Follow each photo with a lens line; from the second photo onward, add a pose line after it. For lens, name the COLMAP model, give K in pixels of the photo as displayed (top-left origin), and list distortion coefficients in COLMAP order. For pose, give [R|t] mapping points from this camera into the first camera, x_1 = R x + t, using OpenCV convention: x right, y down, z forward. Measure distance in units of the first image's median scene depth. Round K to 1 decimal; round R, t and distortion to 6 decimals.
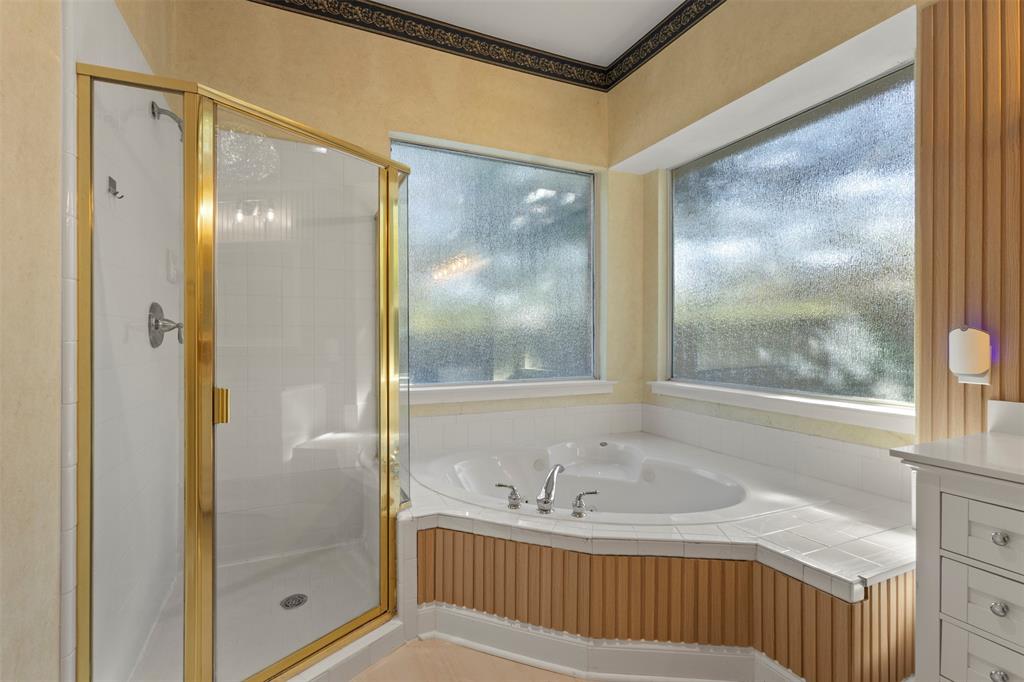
lens RADIAL K [[470.8, 0, 507.6], [0, 470.8, 337.9], [0, 0, 1]] dist [0.003860, 0.000609]
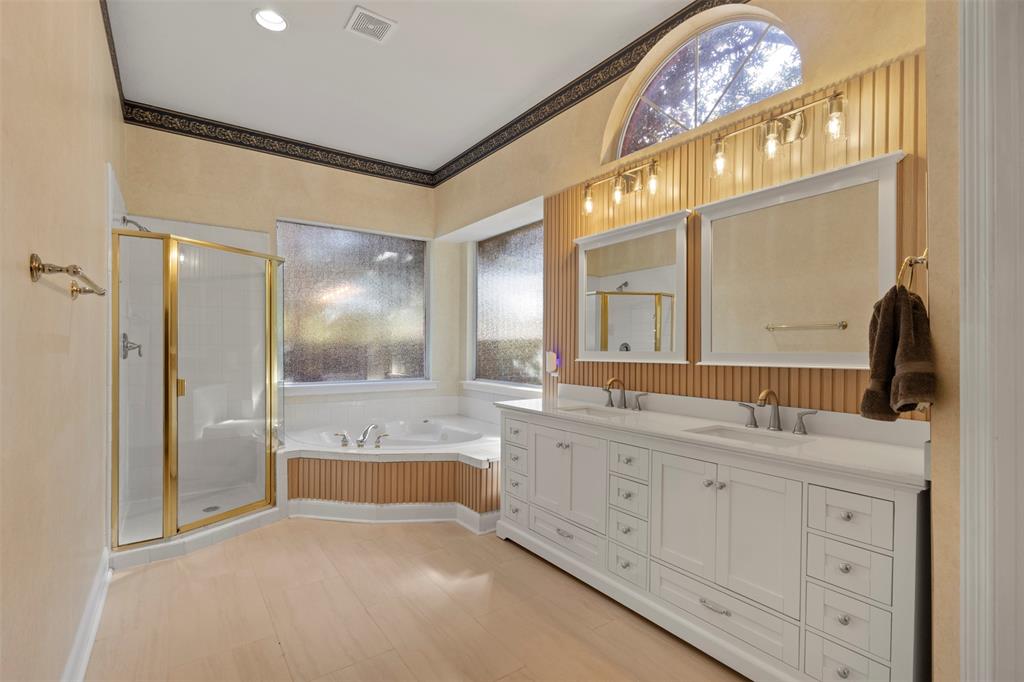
lens RADIAL K [[482.0, 0, 513.9], [0, 482.0, 349.8], [0, 0, 1]] dist [-0.000473, 0.000077]
pose [[0.982339, 0.004576, 0.187055, 0.311084], [-0.005887, 0.999962, 0.006453, -0.032784], [-0.187018, -0.007441, 0.982328, -0.976310]]
